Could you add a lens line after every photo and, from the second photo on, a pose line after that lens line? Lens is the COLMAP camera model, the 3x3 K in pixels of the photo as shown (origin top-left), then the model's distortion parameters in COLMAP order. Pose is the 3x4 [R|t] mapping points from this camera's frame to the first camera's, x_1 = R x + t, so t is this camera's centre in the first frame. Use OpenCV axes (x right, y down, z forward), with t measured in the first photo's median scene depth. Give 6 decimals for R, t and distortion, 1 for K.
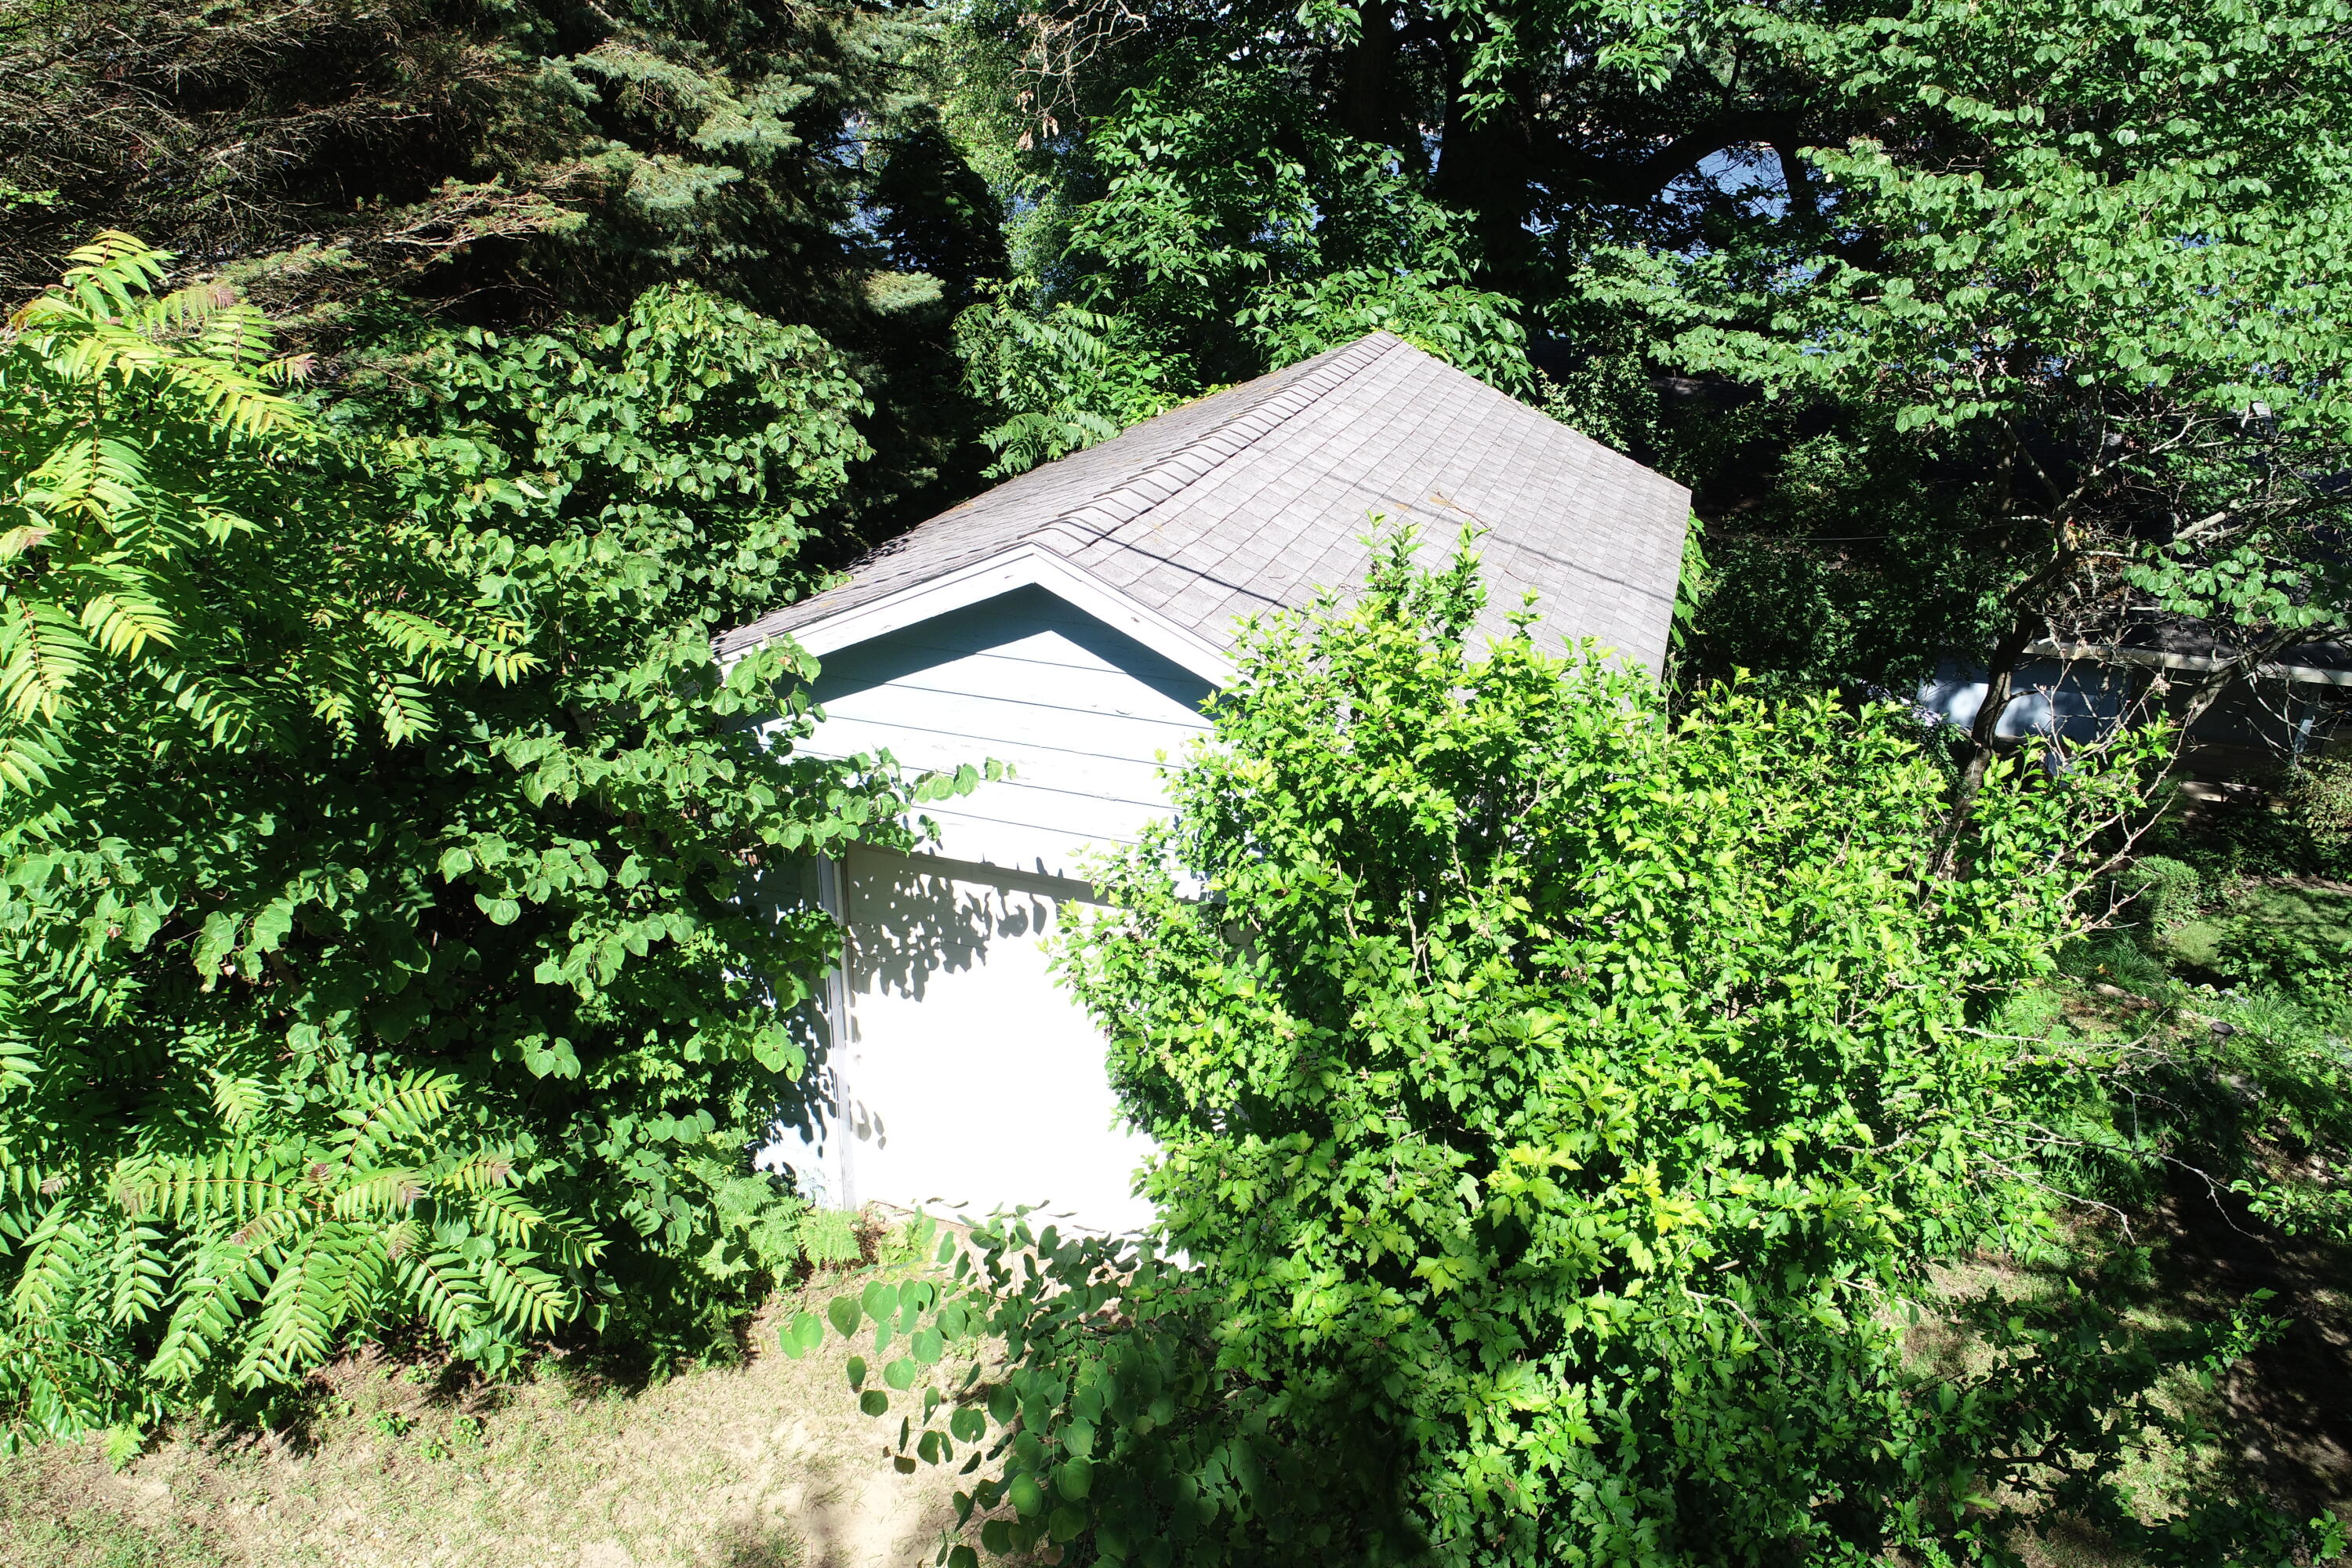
lens RADIAL K [[1561.7, 0, 1171.0], [0, 1561.7, 738.0], [0, 0, 1]] dist [-0.006147, 0.022010]
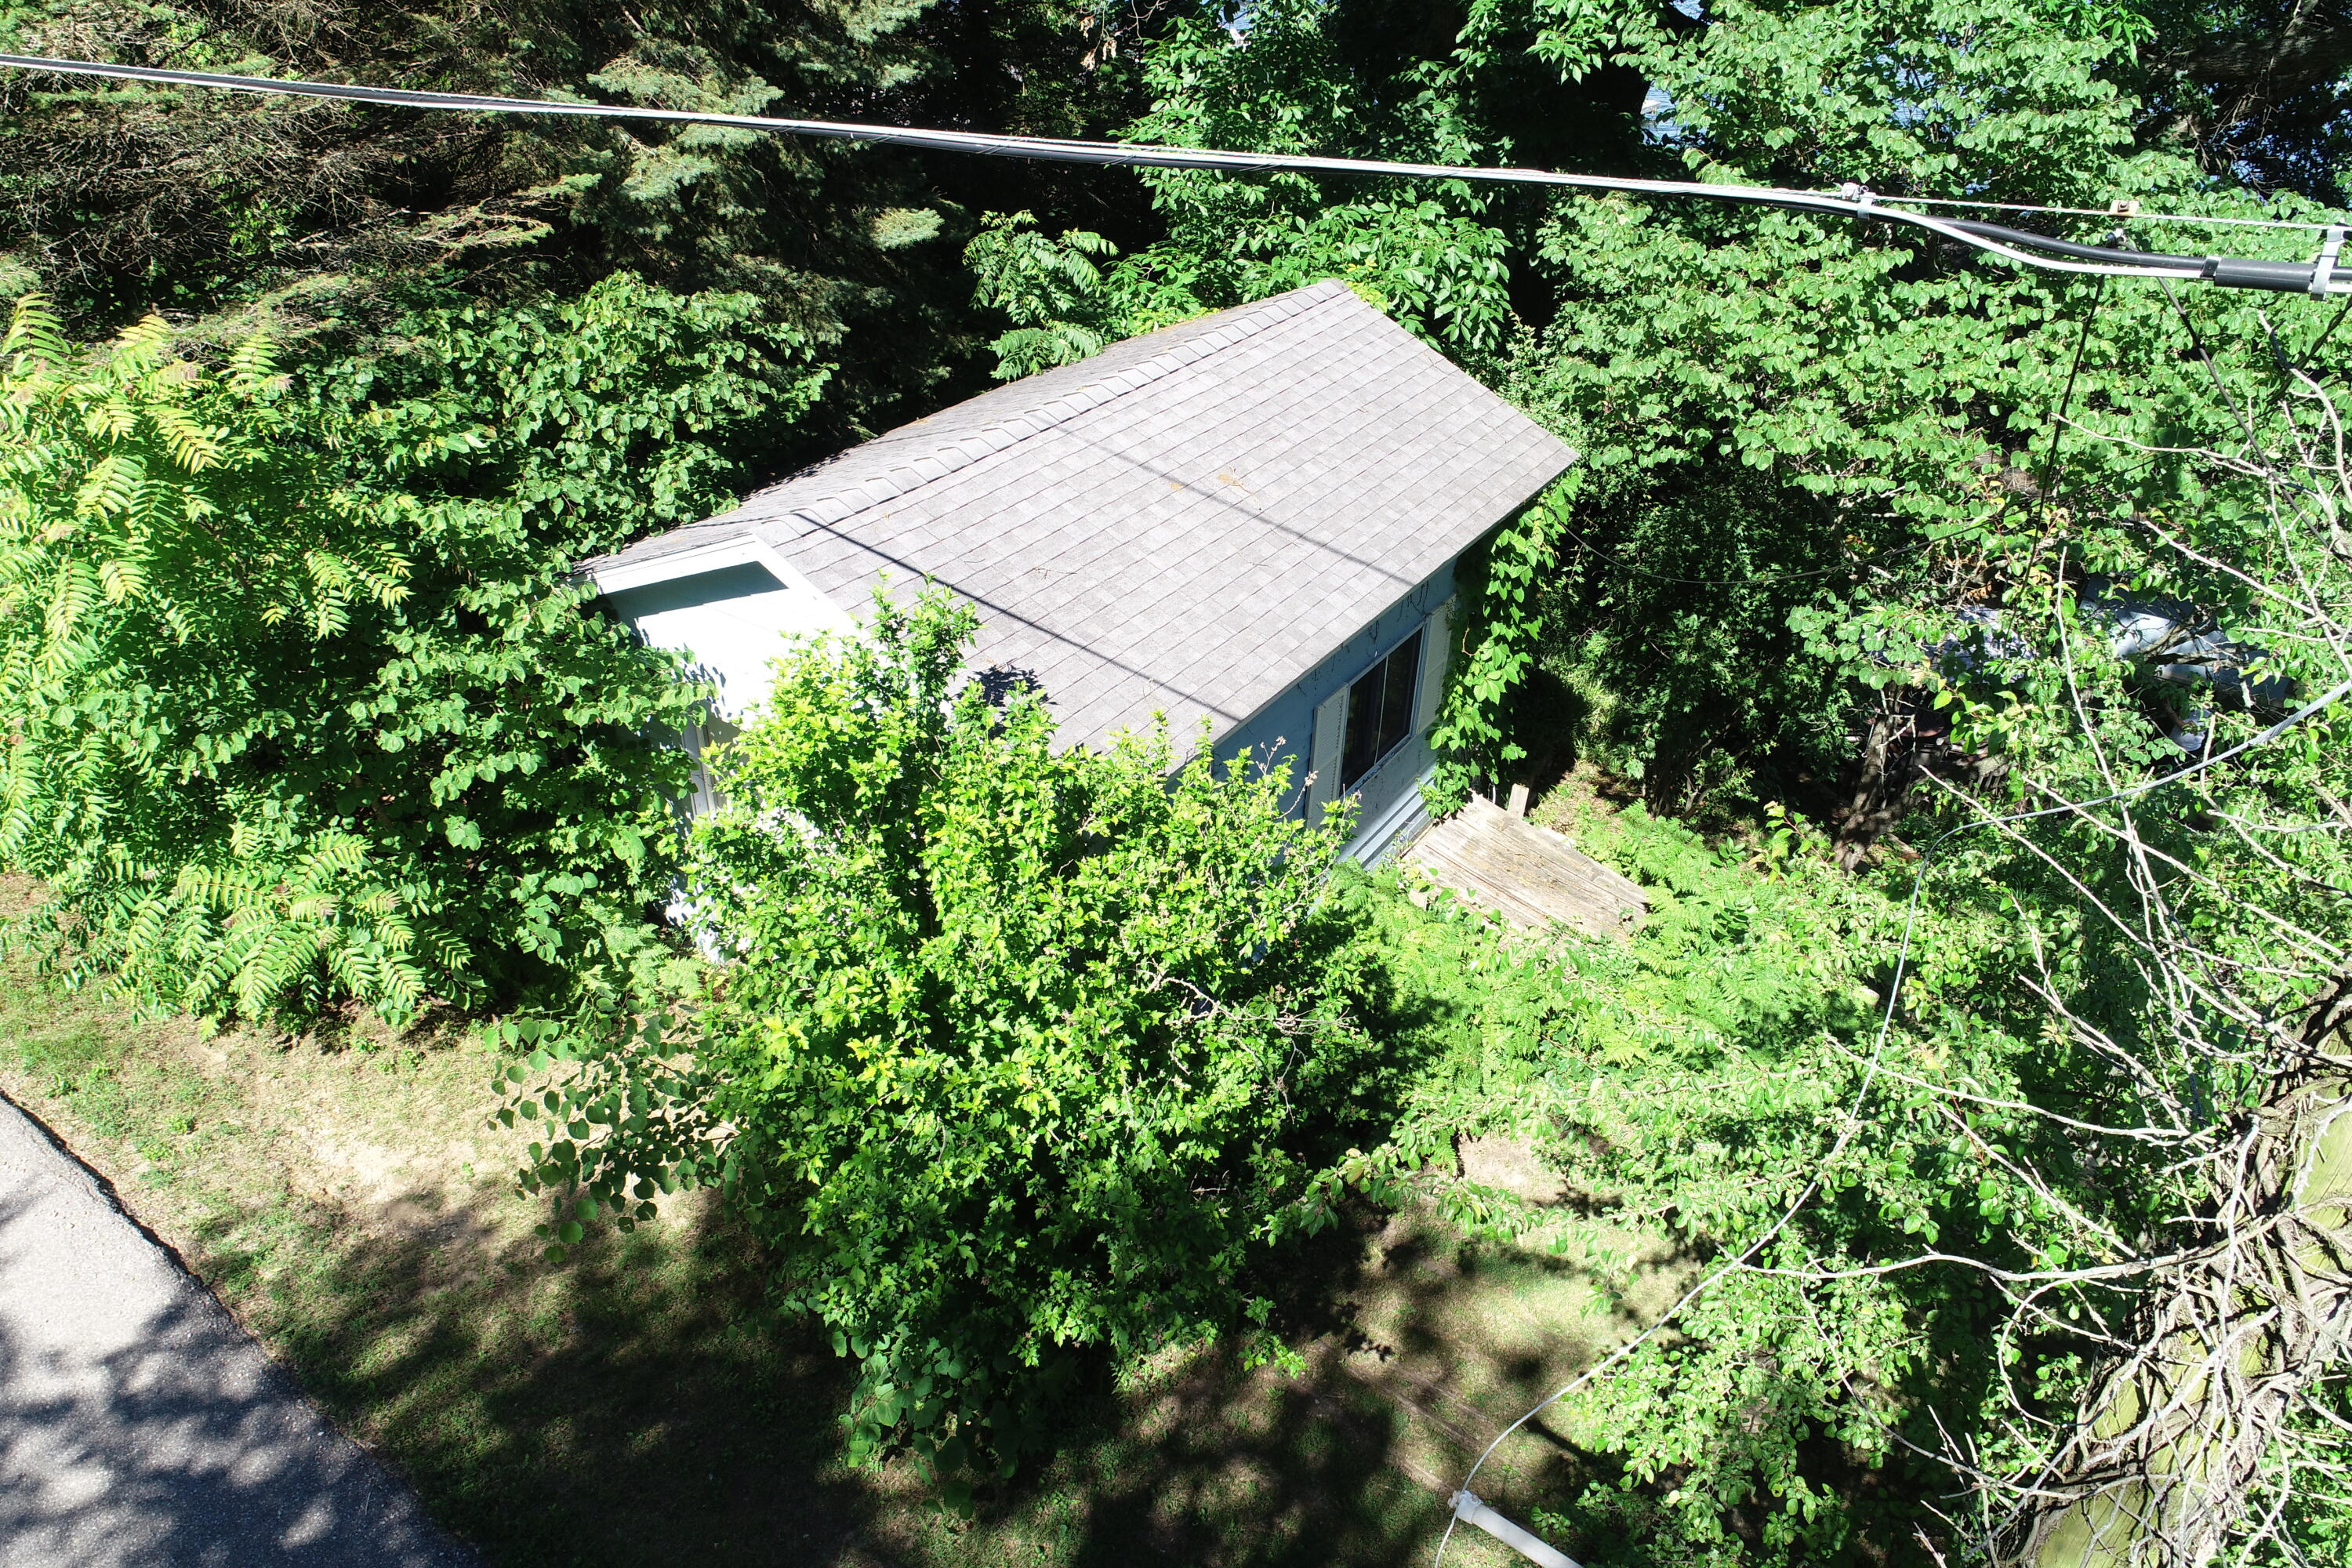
lens RADIAL K [[1561.7, 0, 1171.0], [0, 1561.7, 738.0], [0, 0, 1]] dist [-0.006147, 0.022010]
pose [[0.972437, 0.129855, -0.193658, 0.443718], [-0.100572, 0.982927, 0.154079, -0.151345], [0.210360, -0.130356, 0.968894, -0.248488]]
